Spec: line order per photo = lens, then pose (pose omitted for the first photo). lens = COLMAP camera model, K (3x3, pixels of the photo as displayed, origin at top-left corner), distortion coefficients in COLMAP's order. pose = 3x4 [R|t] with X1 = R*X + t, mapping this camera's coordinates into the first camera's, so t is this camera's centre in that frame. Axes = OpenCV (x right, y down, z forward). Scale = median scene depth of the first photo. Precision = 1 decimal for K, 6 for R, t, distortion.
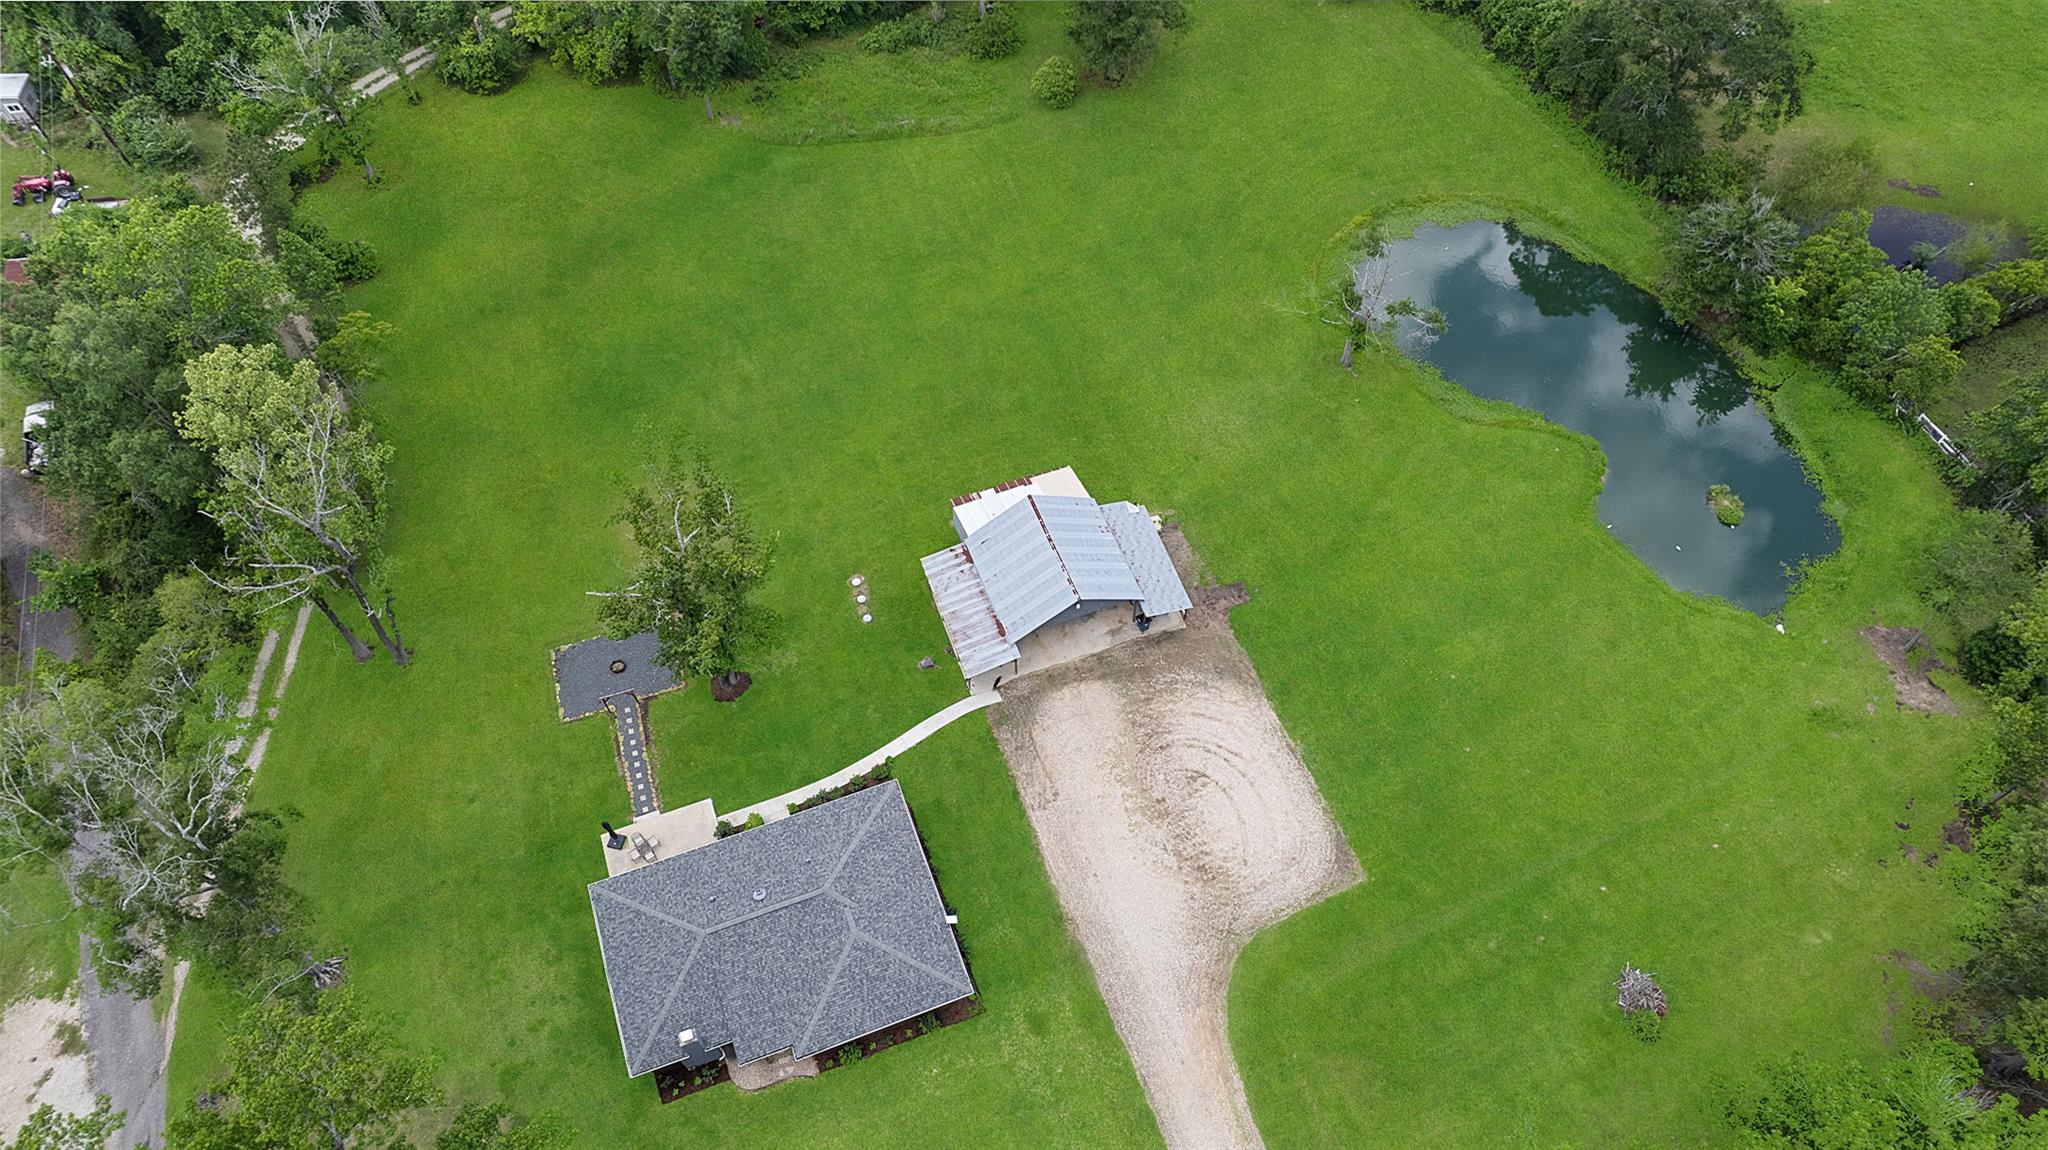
lens RADIAL K [[1350.8, 0, 1020.2], [0, 1350.8, 563.5], [0, 0, 1]] dist [-0.077903, 0.077298]
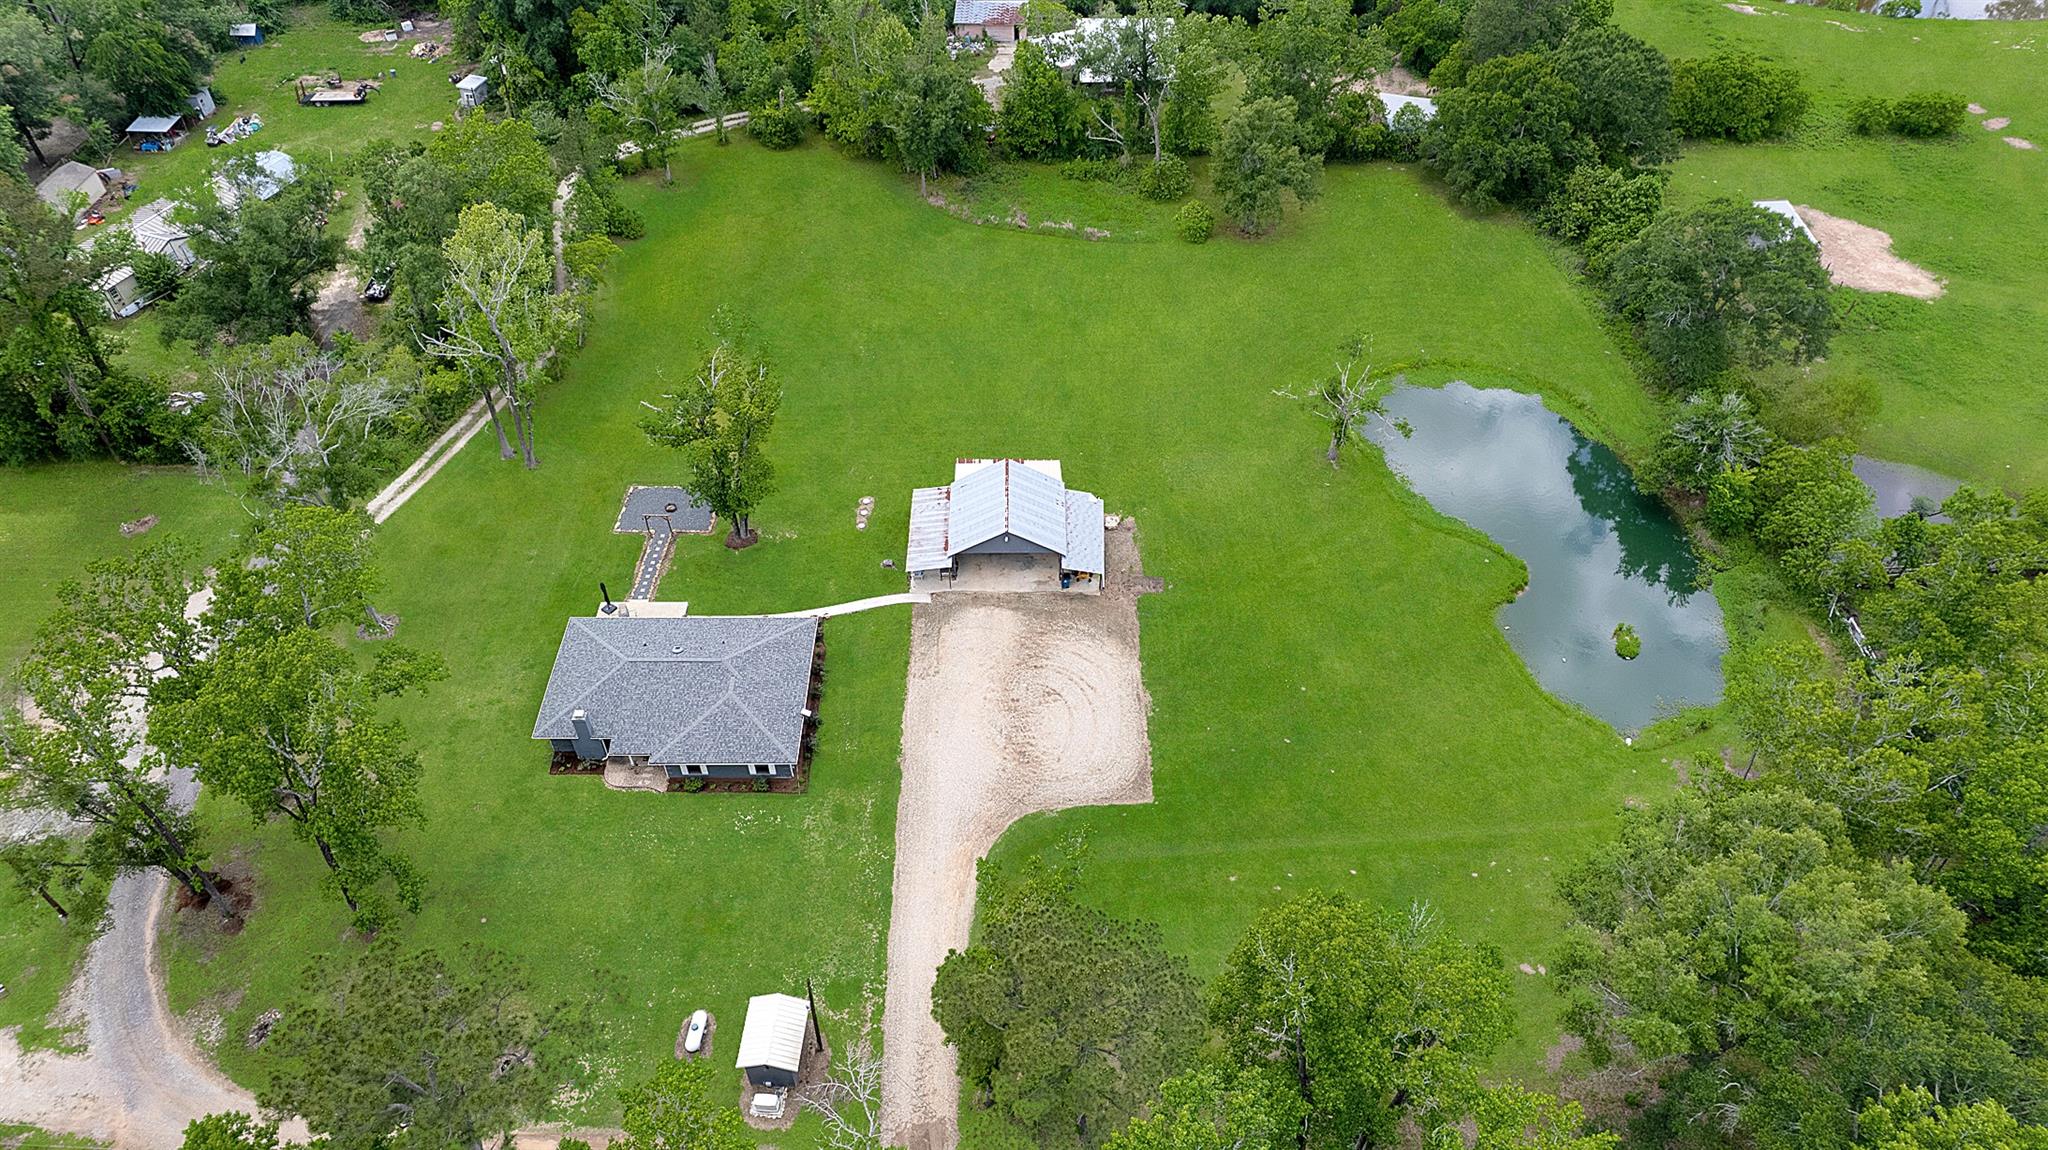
lens RADIAL K [[1350.8, 0, 1020.2], [0, 1350.8, 563.5], [0, 0, 1]] dist [-0.077903, 0.077298]
pose [[0.934921, 0.252490, -0.249344, 0.351450], [-0.298180, 0.939919, -0.166256, 0.242662], [0.192385, 0.229786, 0.954037, -0.156374]]
